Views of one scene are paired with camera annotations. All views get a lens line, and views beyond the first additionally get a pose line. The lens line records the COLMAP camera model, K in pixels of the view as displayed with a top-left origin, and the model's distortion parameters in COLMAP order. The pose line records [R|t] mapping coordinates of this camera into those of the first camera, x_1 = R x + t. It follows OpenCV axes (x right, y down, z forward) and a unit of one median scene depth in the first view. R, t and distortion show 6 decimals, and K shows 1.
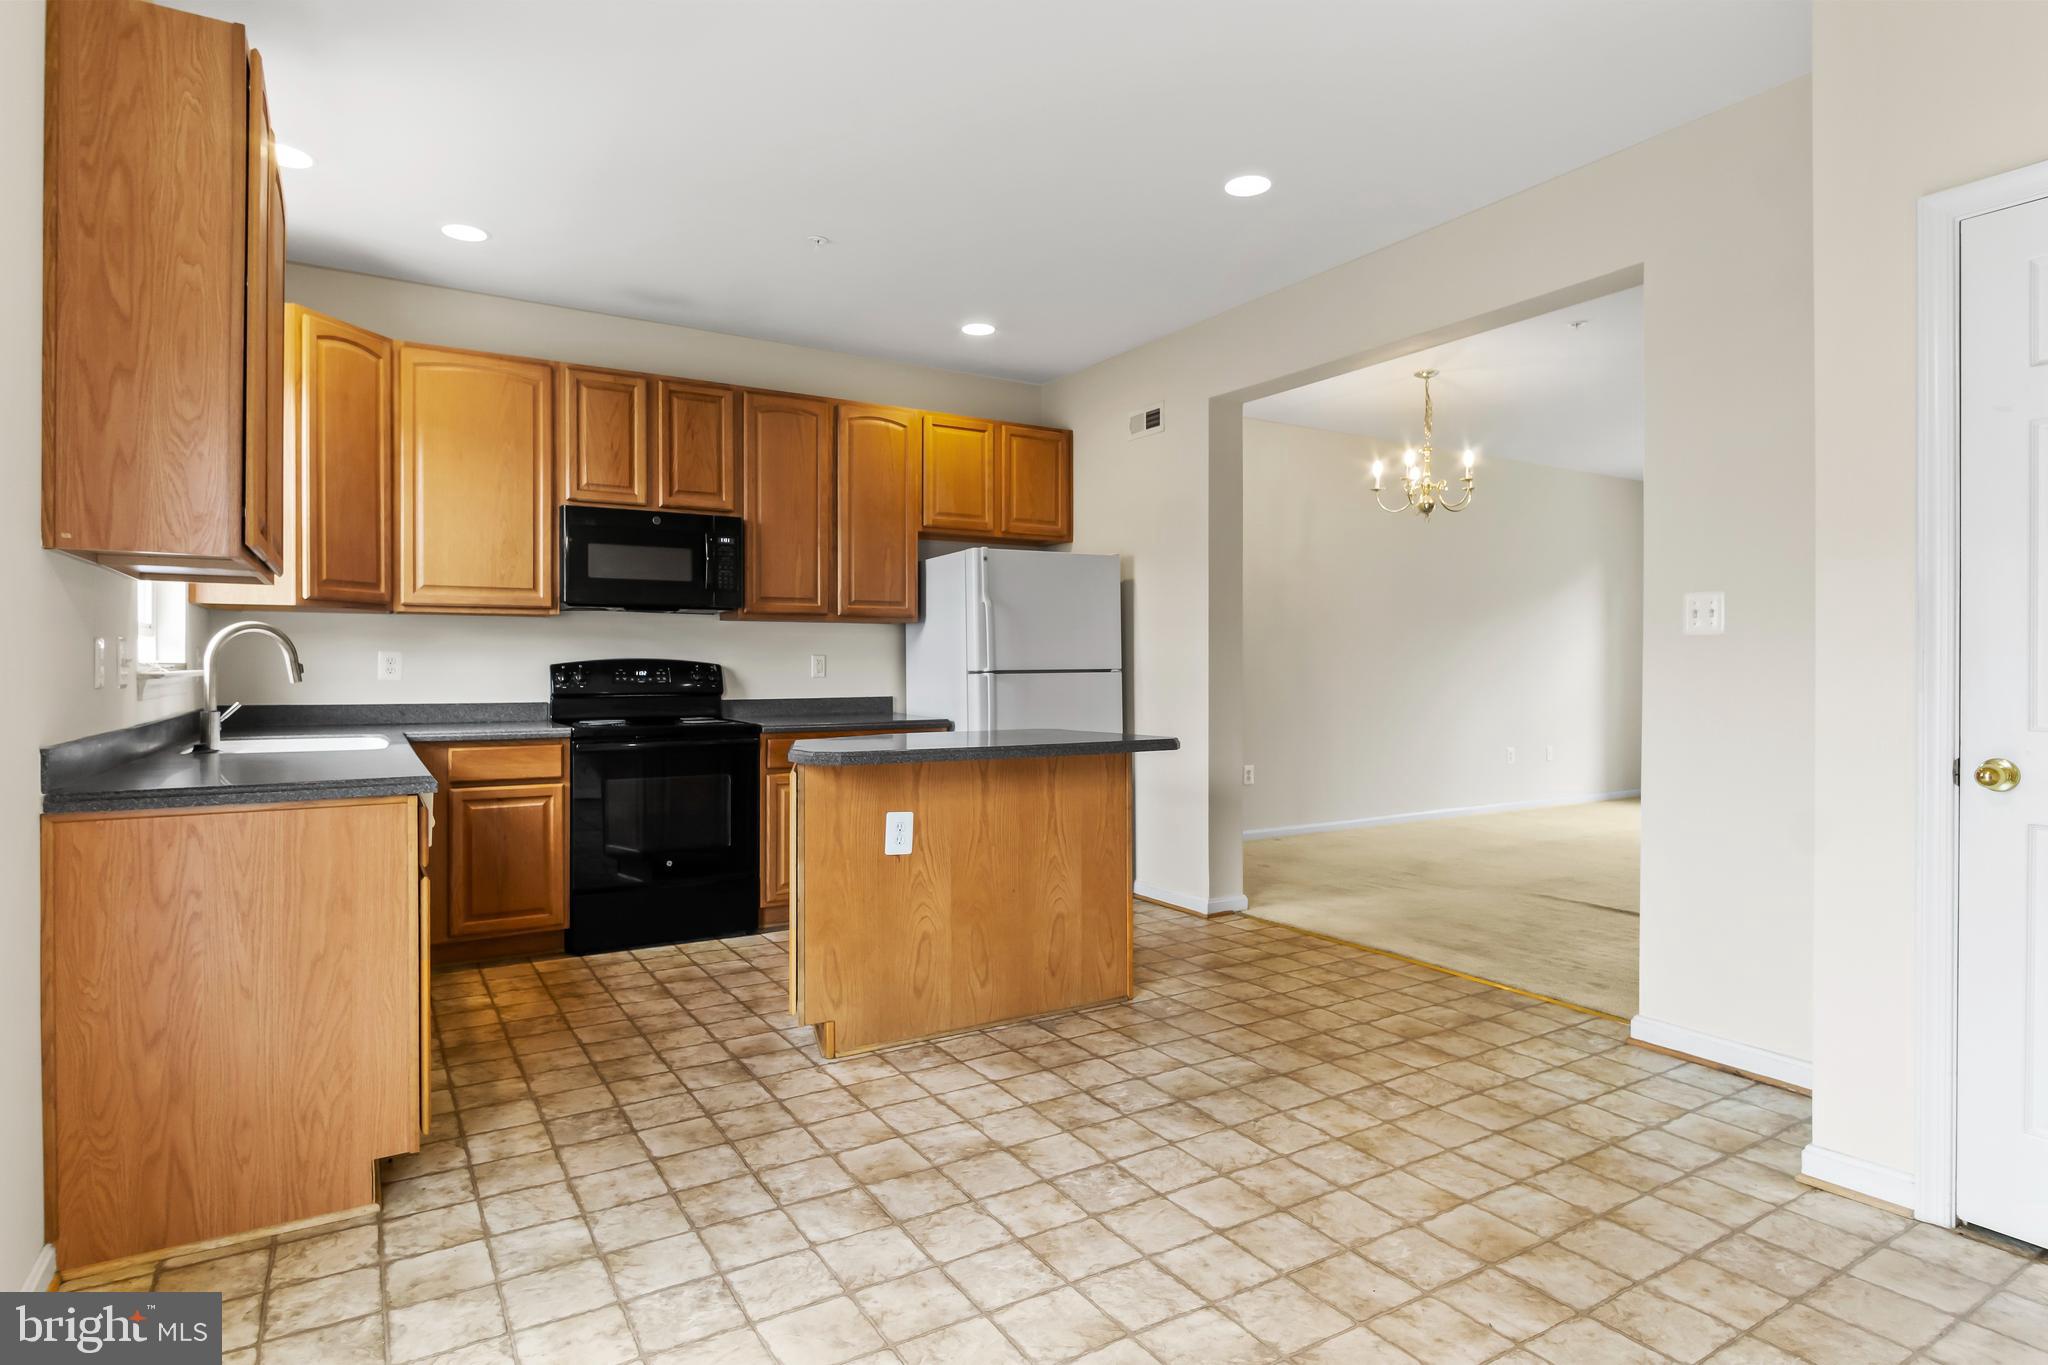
lens RADIAL K [[1087.1, 0, 1011.4], [0, 1087.1, 676.4], [0, 0, 1]] dist [-0.006231, -0.000366]
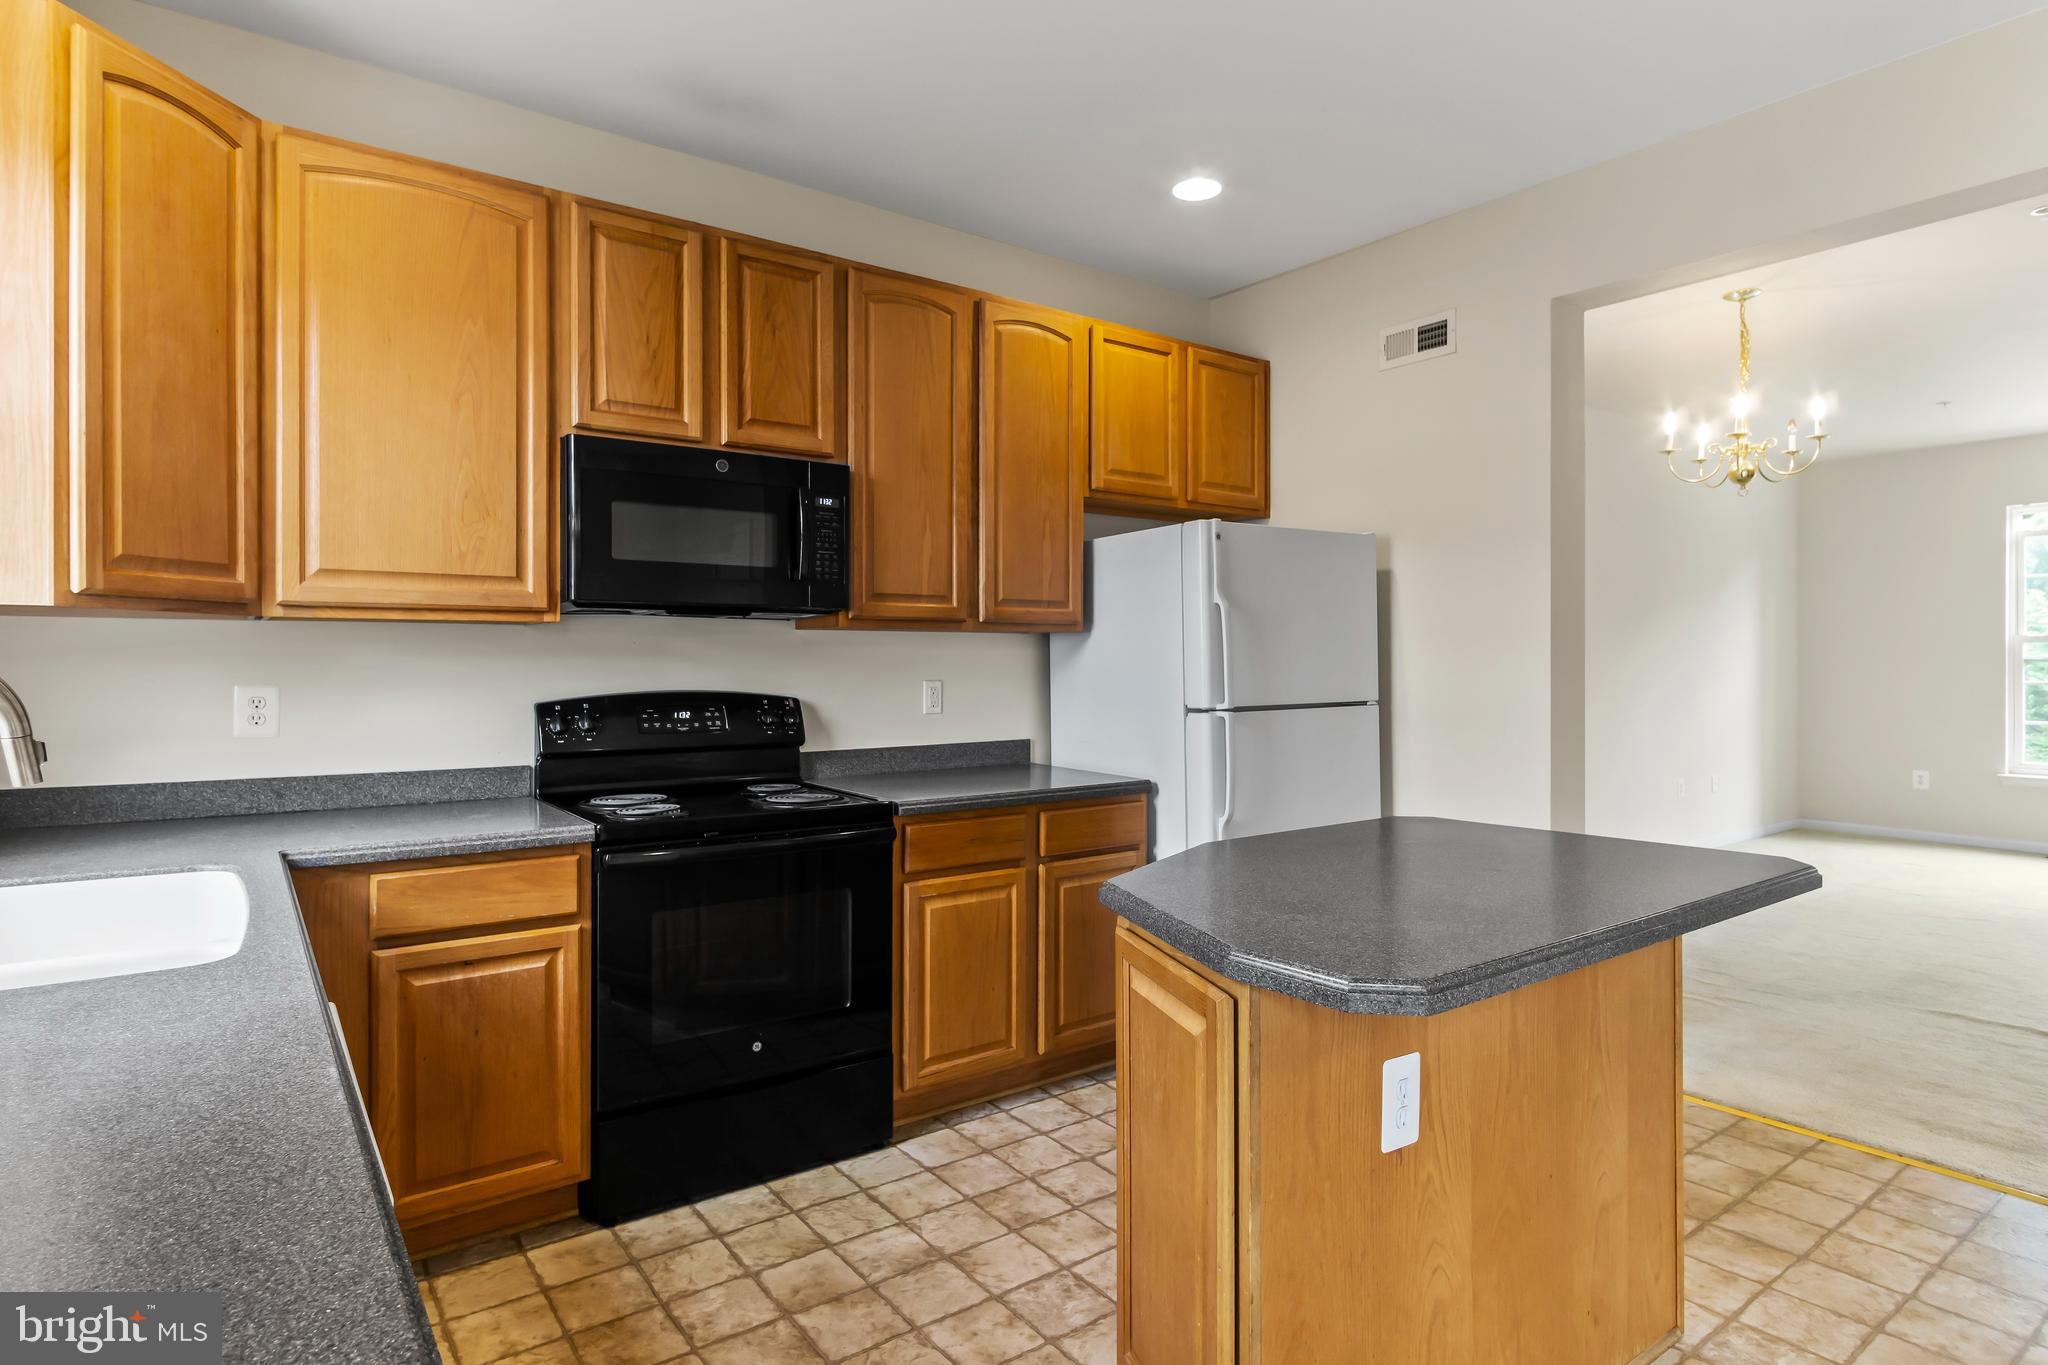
lens RADIAL K [[1087.1, 0, 1006.2], [0, 1087.1, 670.6], [0, 0, 1]] dist [-0.006231, -0.000366]
pose [[0.996678, -0.001019, 0.081431, -0.219967], [0.001243, 0.999996, -0.002697, -0.028233], [-0.081428, 0.002790, 0.996675, 0.389060]]
